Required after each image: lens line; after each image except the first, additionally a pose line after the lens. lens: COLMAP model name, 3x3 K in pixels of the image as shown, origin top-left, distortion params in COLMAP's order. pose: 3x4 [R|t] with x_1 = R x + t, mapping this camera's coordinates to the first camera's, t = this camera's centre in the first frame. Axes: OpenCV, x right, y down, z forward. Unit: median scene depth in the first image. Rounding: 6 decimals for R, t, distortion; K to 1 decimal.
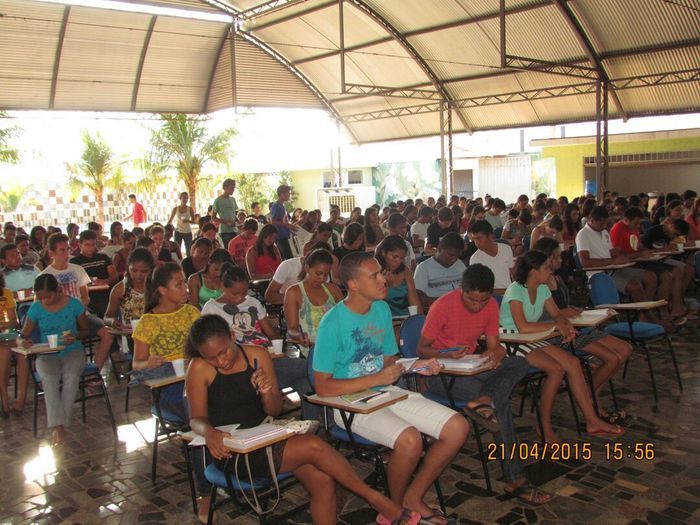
lens RADIAL K [[742.0, 0, 349.9], [0, 742.0, 260.8], [0, 0, 1]] dist [-0.049592, 0.000000]
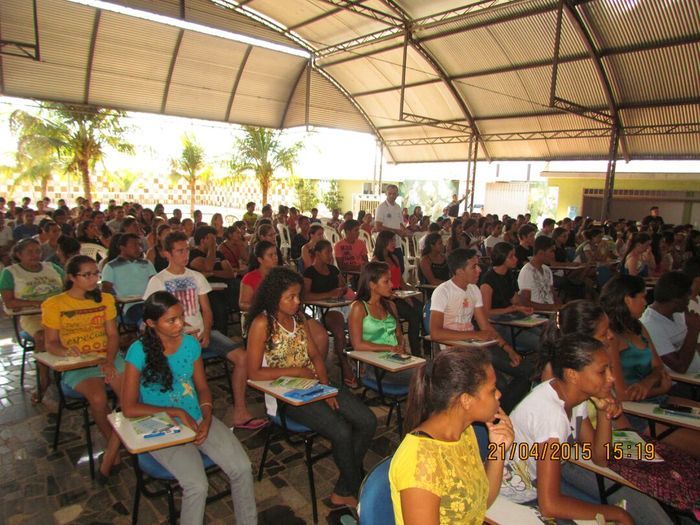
lens RADIAL K [[501.4, 0, 348.8], [0, 501.4, 260.5], [0, 0, 1]] dist [-0.020390, 0.001205]
pose [[0.996314, 0.085694, -0.003761, -0.073026], [-0.085520, 0.995769, 0.033608, -0.014619], [0.006625, -0.033163, 0.999428, 0.160559]]
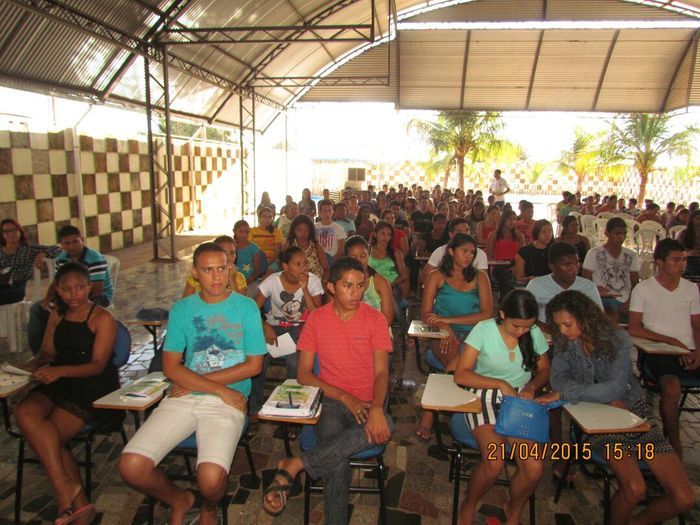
lens RADIAL K [[499.6, 0, 347.9], [0, 499.6, 261.2], [0, 0, 1]] dist [-0.025173, 0.004027]
pose [[0.647224, 0.199908, -0.735621, 0.132797], [-0.134544, 0.979809, 0.147891, -0.024770], [0.750333, 0.003255, 0.661052, 0.152453]]
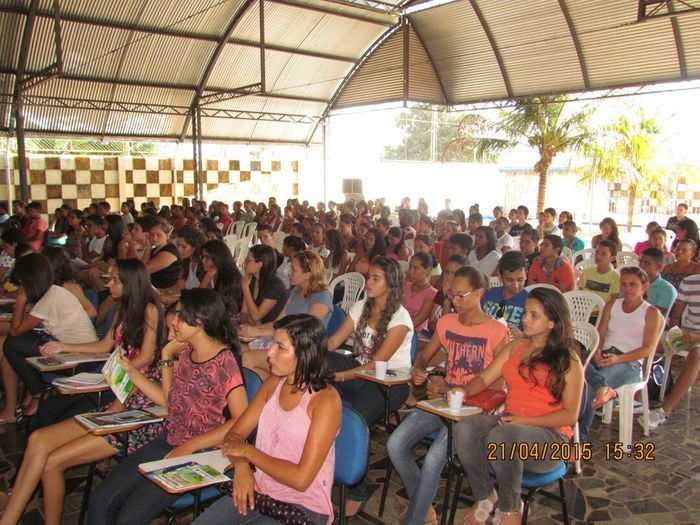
lens RADIAL K [[649.3, 0, 353.5], [0, 649.3, 267.3], [0, 0, 1]] dist [-0.027014, 0.010703]
pose [[-0.026656, 0.173106, -0.984542, 0.520087], [-0.108181, 0.978609, 0.174992, -0.105140], [0.993774, 0.111173, -0.007359, 0.827015]]
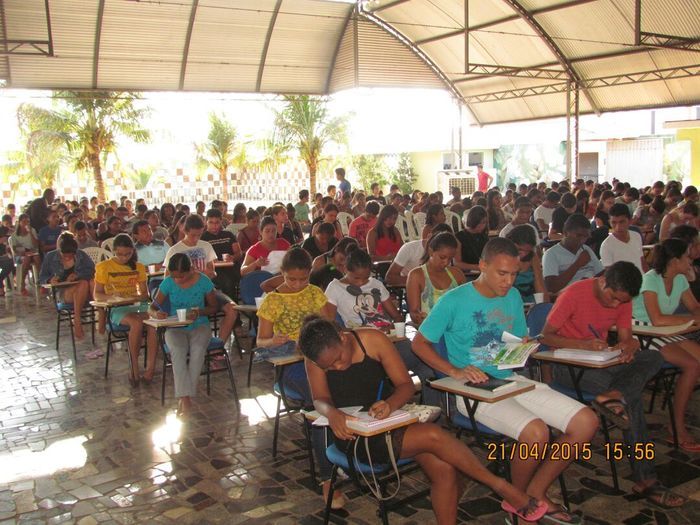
lens RADIAL K [[740.7, 0, 351.2], [0, 740.7, 259.8], [0, 0, 1]] dist [-0.047228, 0.000000]
pose [[0.987901, 0.028339, -0.152476, -0.004223], [-0.024692, 0.999363, 0.025759, -0.000551], [0.153109, -0.021682, 0.987971, 0.003878]]
